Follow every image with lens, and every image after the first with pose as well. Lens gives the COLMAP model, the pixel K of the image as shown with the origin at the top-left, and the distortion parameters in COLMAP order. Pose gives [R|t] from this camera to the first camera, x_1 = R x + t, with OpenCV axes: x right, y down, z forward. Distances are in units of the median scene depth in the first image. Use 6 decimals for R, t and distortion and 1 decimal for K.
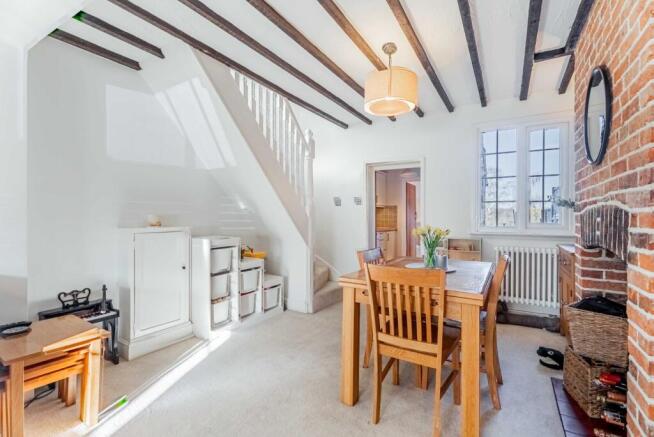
lens RADIAL K [[297.5, 0, 327.1], [0, 297.5, 217.9], [0, 0, 1]] dist [-0.000574, 0.000062]
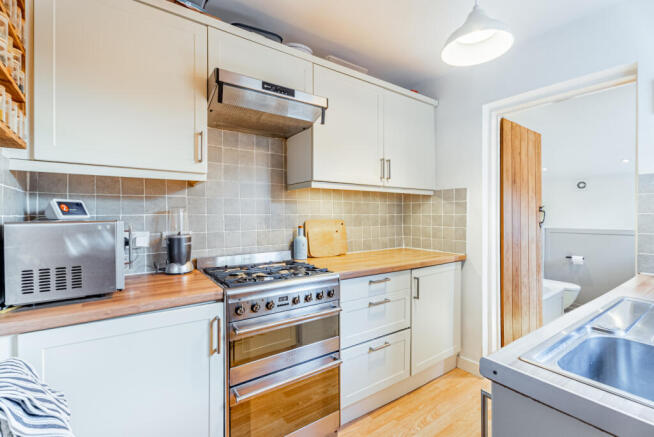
lens RADIAL K [[297.5, 0, 326.9], [0, 297.5, 215.5], [0, 0, 1]] dist [-0.000574, 0.000062]
pose [[0.919992, -0.006076, -0.391889, 0.221538], [0.005292, 0.999981, -0.003079, -0.009461], [0.391901, 0.000759, 0.920007, 0.625062]]
